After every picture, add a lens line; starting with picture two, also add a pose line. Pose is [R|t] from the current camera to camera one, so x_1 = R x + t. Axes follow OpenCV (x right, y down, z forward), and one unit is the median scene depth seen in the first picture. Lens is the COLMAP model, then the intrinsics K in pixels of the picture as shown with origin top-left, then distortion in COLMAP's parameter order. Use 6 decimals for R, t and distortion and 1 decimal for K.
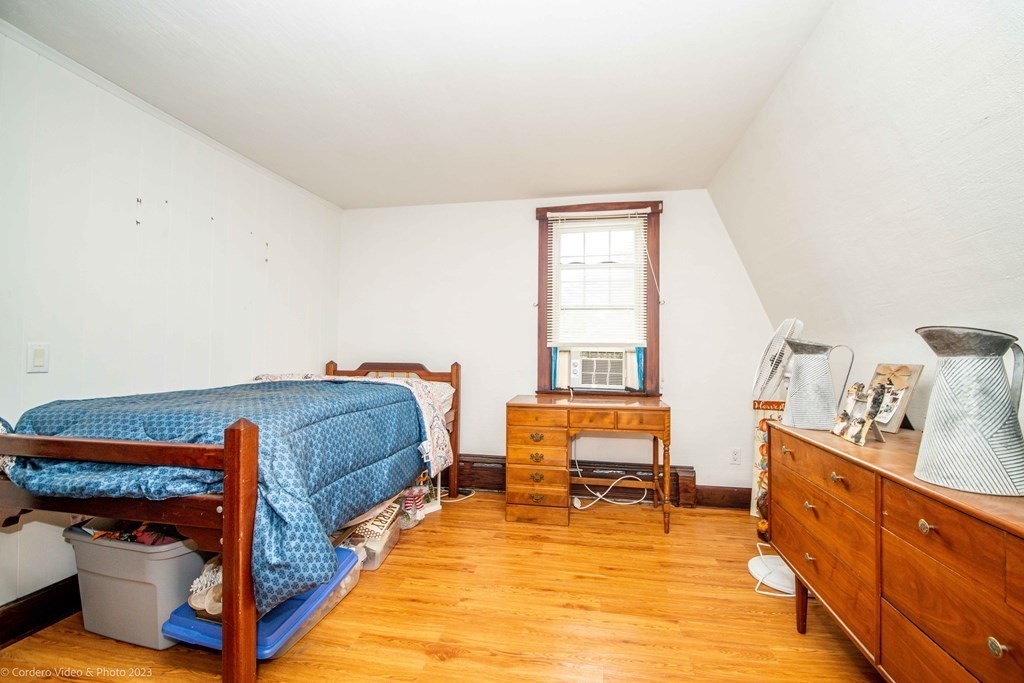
lens RADIAL K [[427.1, 0, 513.2], [0, 427.1, 342.9], [0, 0, 1]] dist [0.026052, -0.024291]
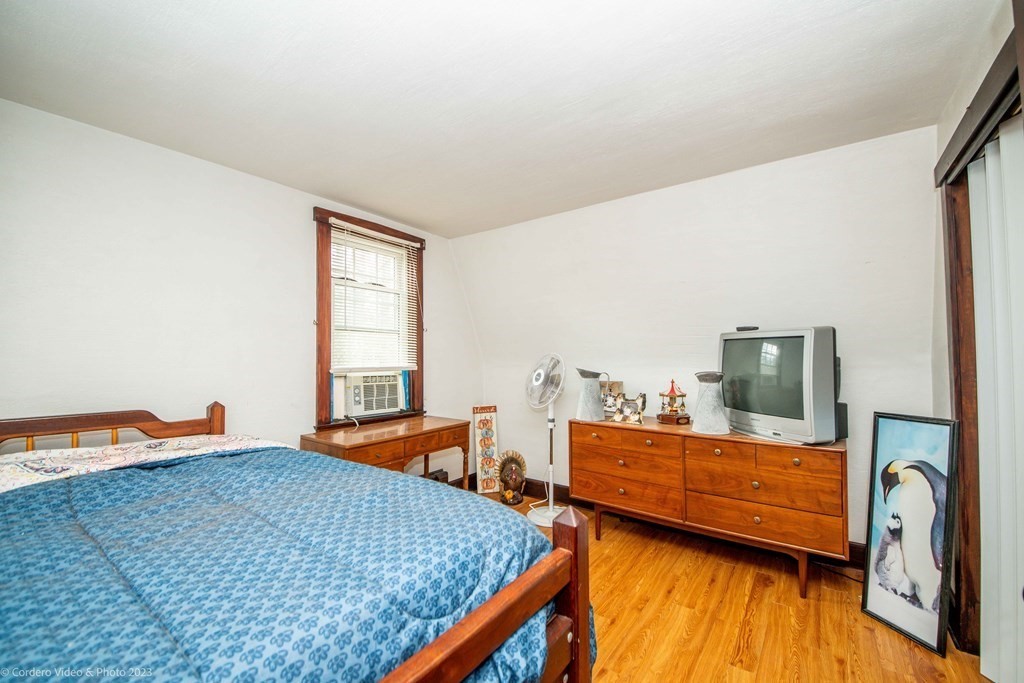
lens RADIAL K [[427.1, 0, 513.2], [0, 427.1, 342.9], [0, 0, 1]] dist [0.026052, -0.024291]
pose [[0.420604, 0.022653, 0.906961, -0.558882], [-0.018316, 0.999697, -0.016475, -0.044452], [-0.907059, -0.009682, 0.420891, 0.307537]]
